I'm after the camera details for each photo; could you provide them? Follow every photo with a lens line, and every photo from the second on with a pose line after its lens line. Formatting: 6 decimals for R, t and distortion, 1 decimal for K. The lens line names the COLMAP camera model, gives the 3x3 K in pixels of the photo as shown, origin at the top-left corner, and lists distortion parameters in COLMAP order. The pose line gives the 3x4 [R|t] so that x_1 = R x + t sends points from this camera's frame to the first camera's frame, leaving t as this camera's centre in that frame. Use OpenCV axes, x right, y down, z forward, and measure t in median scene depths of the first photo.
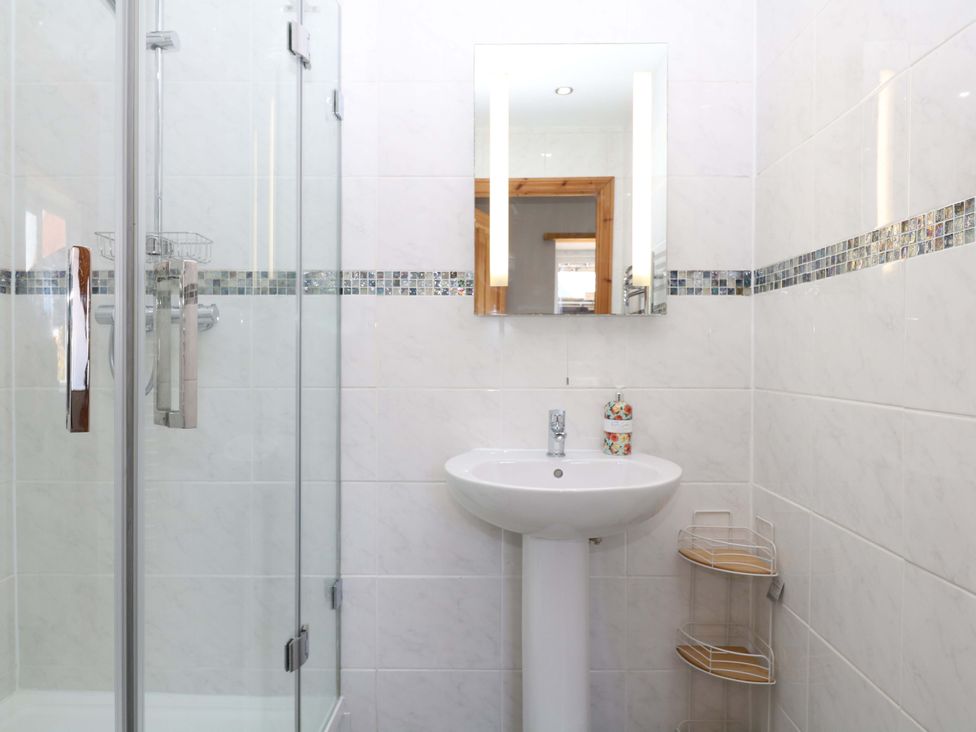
lens RADIAL K [[654.5, 0, 488.0], [0, 654.5, 366.0], [0, 0, 1]] dist [0.001898, -0.004168]
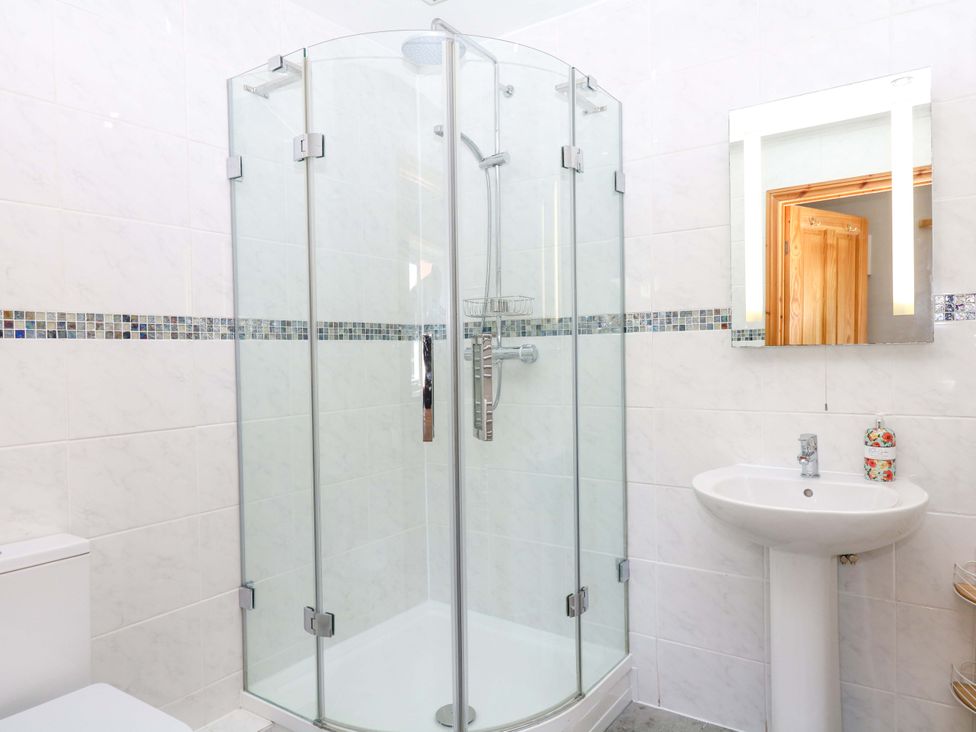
lens RADIAL K [[654.5, 0, 488.0], [0, 654.5, 366.0], [0, 0, 1]] dist [0.001898, -0.004168]
pose [[0.828034, -0.009210, -0.560602, 0.261479], [0.015631, 0.999856, 0.006662, -0.058508], [0.560460, -0.014279, 0.828058, -0.184066]]
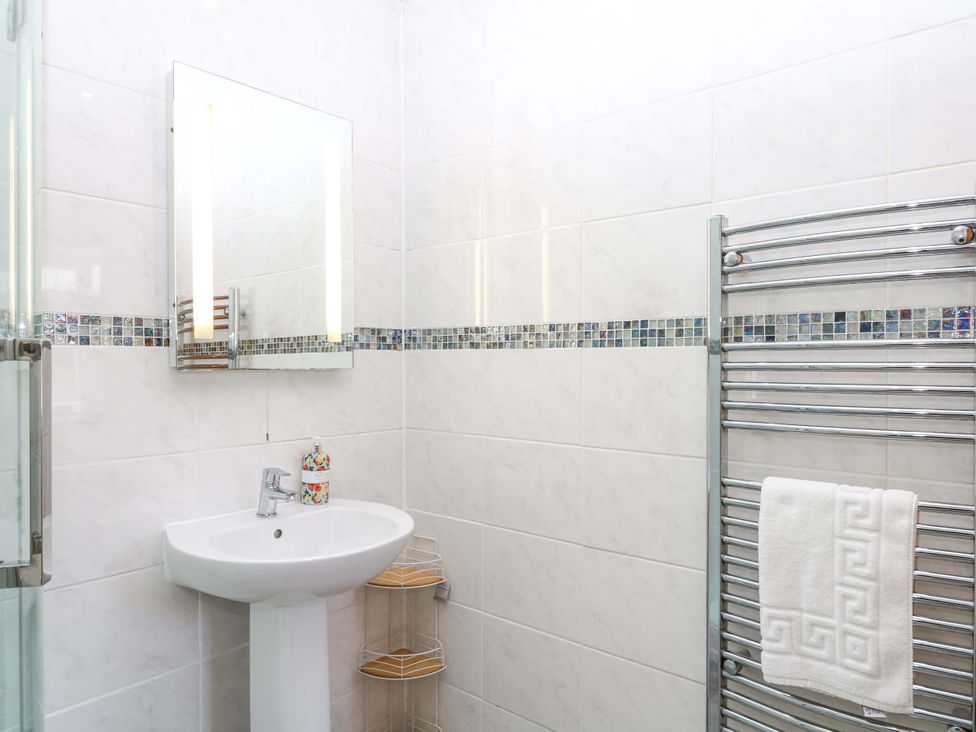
lens RADIAL K [[654.5, 0, 488.0], [0, 654.5, 366.0], [0, 0, 1]] dist [0.001898, -0.004168]
pose [[0.637966, -0.007254, 0.770031, -0.416907], [0.013533, 0.999907, -0.001793, -0.075712], [-0.769946, 0.011565, 0.638004, 0.122334]]
